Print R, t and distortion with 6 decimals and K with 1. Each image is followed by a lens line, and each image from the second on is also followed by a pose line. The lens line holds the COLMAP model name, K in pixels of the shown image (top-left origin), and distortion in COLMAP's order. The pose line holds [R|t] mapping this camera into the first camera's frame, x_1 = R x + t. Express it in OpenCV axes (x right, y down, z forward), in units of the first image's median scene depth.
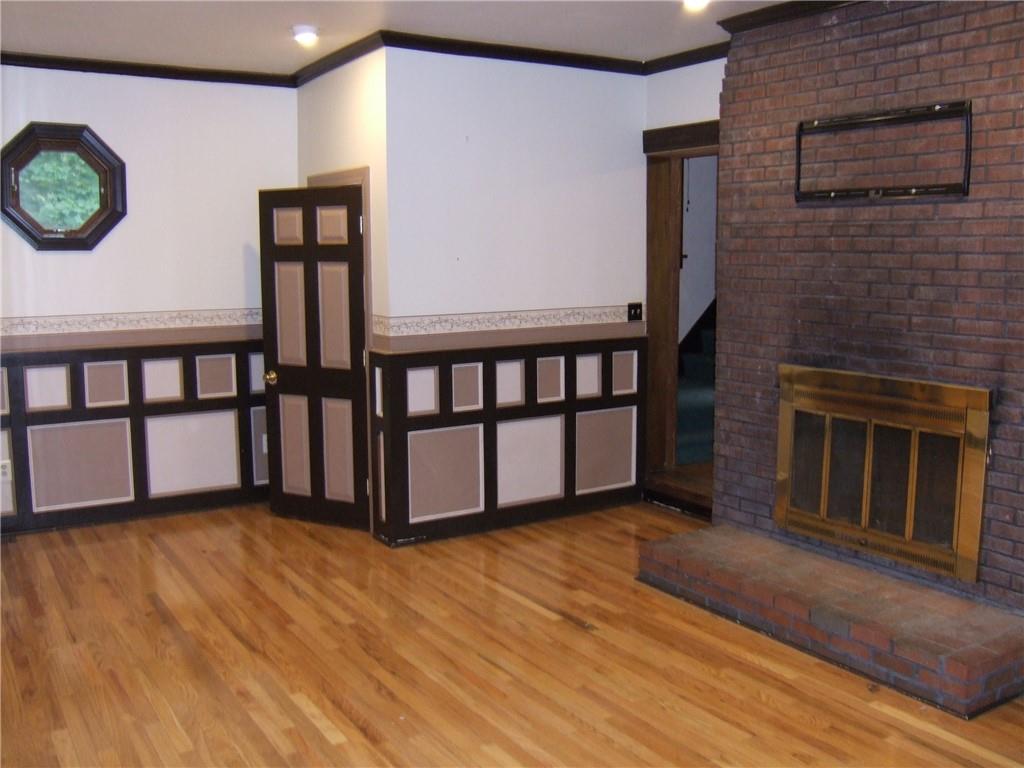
lens RADIAL K [[970.7, 0, 514.9], [0, 970.7, 385.1], [0, 0, 1]] dist [-0.090502, 0.000000]
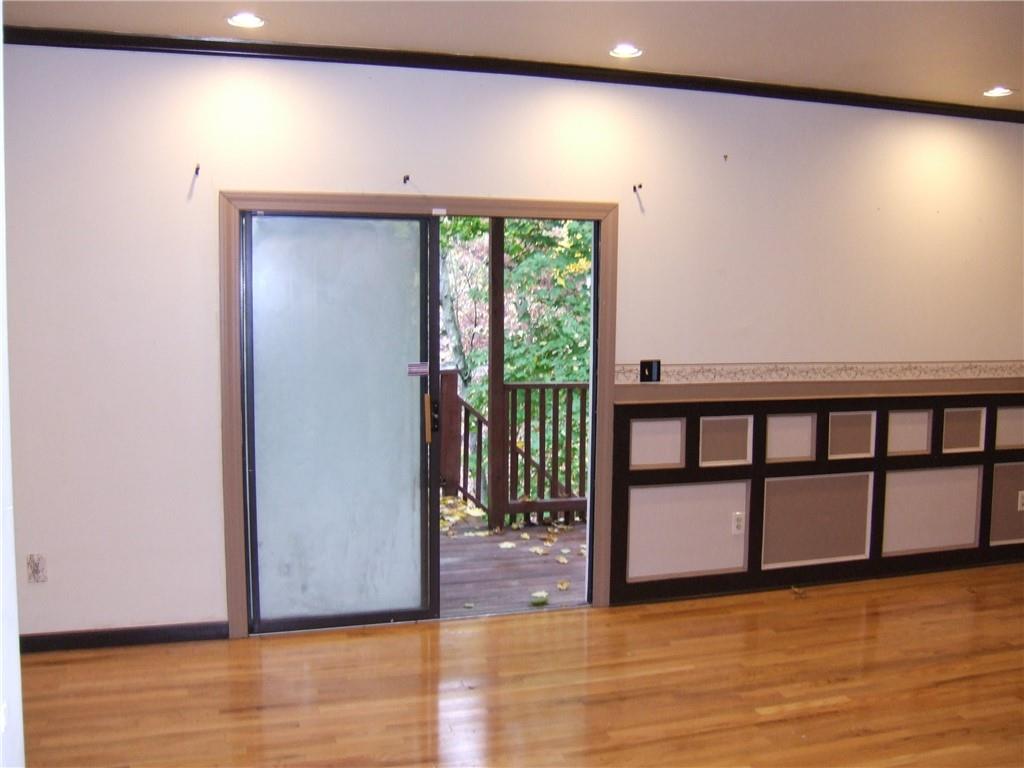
lens RADIAL K [[926.6, 0, 515.1], [0, 926.6, 389.1], [0, 0, 1]] dist [-0.005979, 0.020771]
pose [[-0.259605, 0.090187, -0.961494, 0.923572], [-0.130442, 0.983231, 0.127446, -0.125312], [0.956865, 0.158505, -0.243488, 0.874807]]
